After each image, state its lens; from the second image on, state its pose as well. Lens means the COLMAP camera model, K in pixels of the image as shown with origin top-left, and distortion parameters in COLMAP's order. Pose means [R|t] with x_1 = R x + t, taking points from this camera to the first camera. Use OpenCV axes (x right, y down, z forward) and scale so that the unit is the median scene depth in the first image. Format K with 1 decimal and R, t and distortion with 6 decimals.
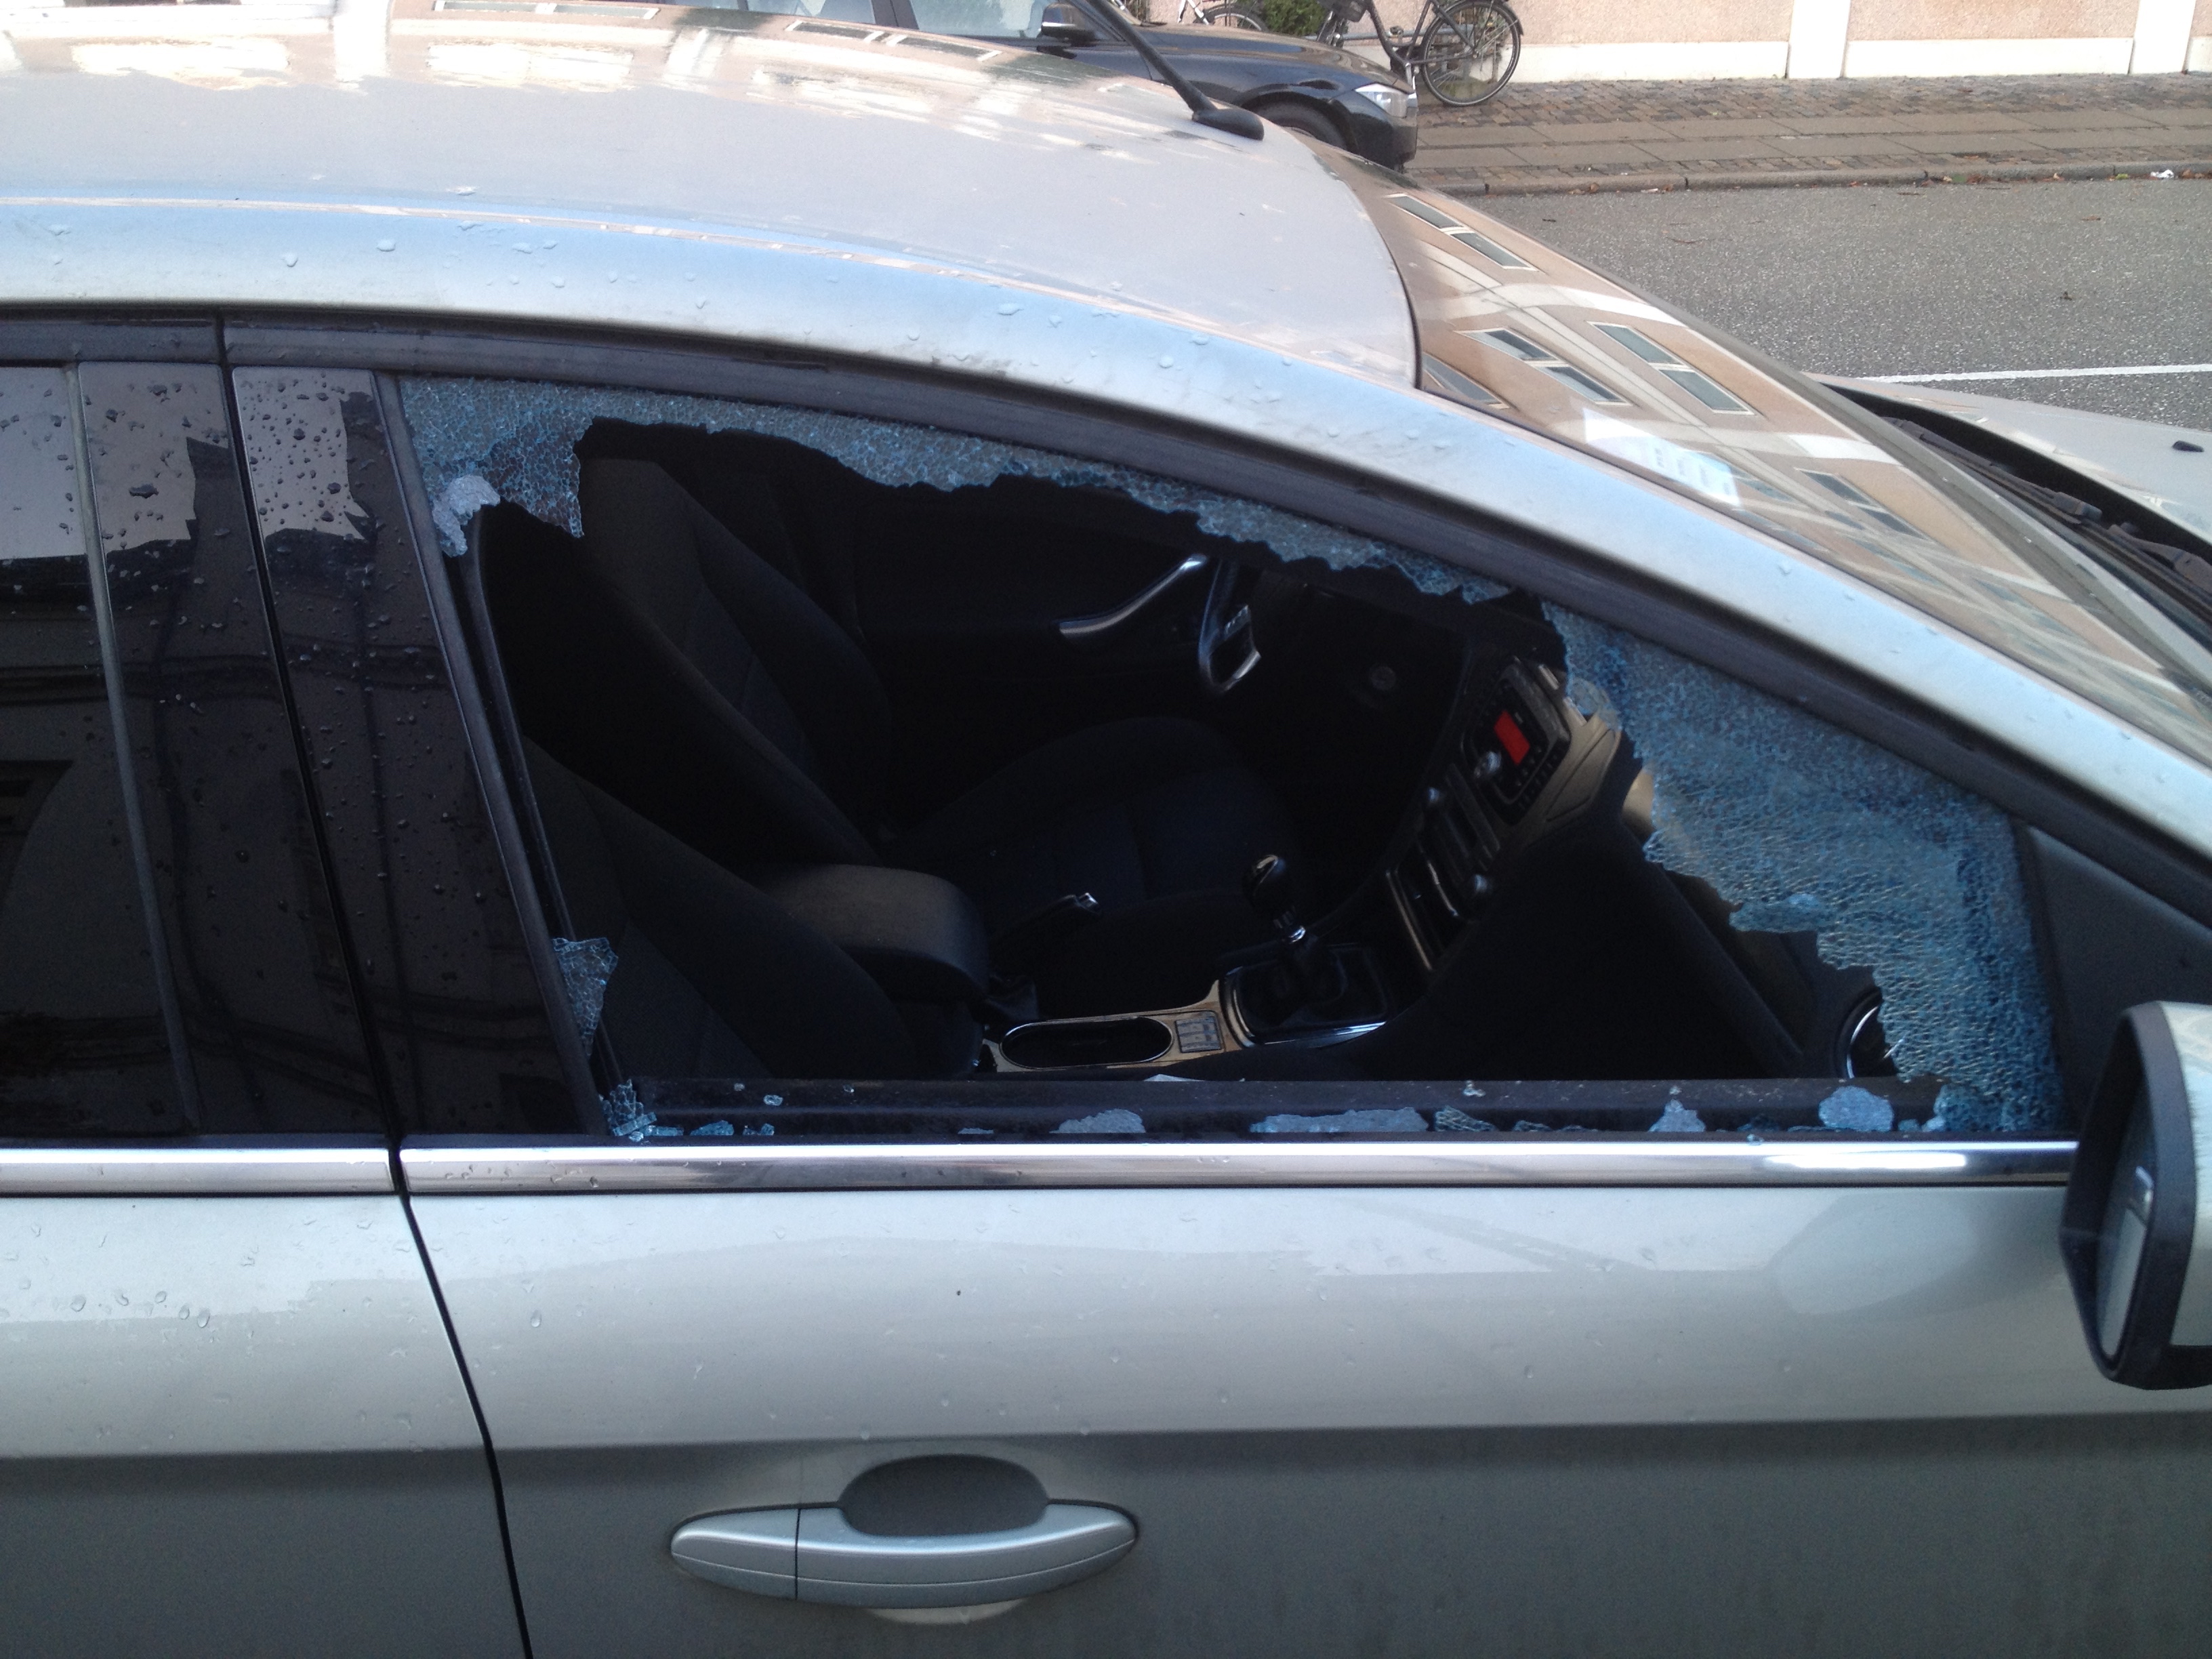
lens RADIAL K [[2232.9, 0, 1106.0], [0, 2232.9, 829.5], [0, 0, 1]] dist [0.091502, -0.247132]
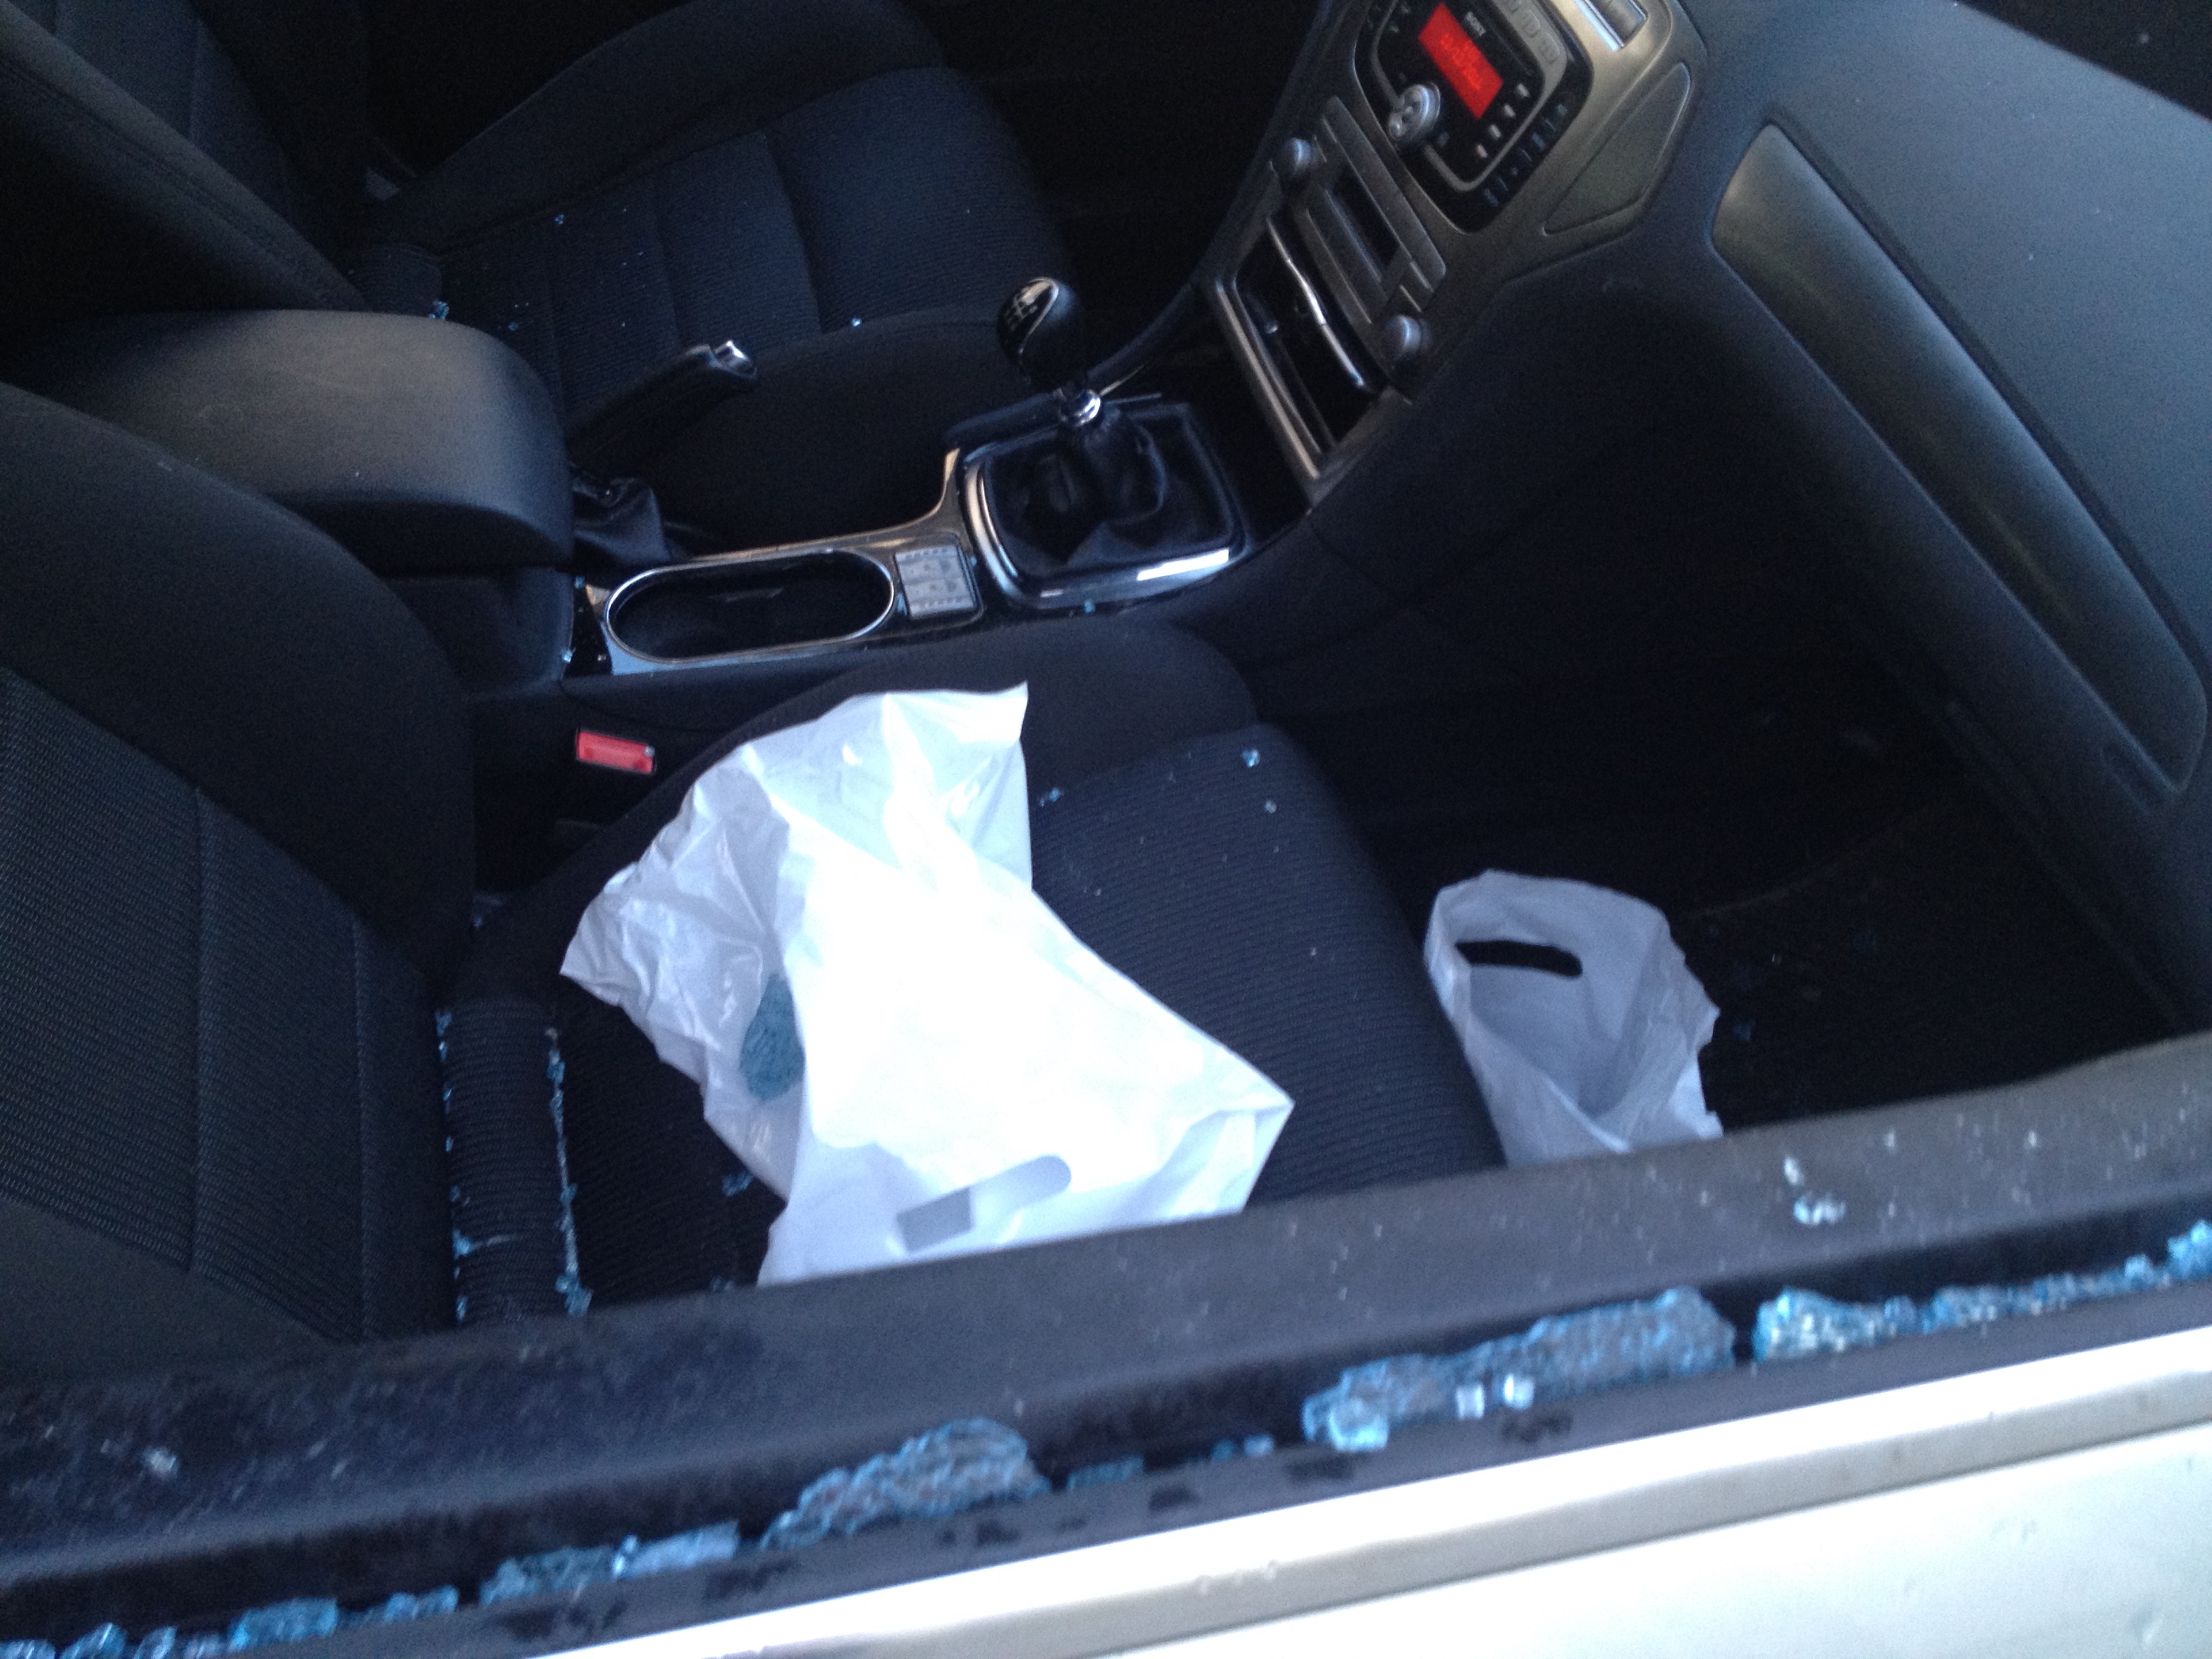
lens RADIAL K [[2213.8, 0, 1111.2], [0, 2213.8, 878.8], [0, 0, 1]] dist [0.125373, -0.343901]
pose [[0.984635, -0.081269, 0.154562, -0.012233], [0.019753, 0.931260, 0.363820, -0.054771], [-0.173505, -0.355177, 0.918556, 0.403532]]
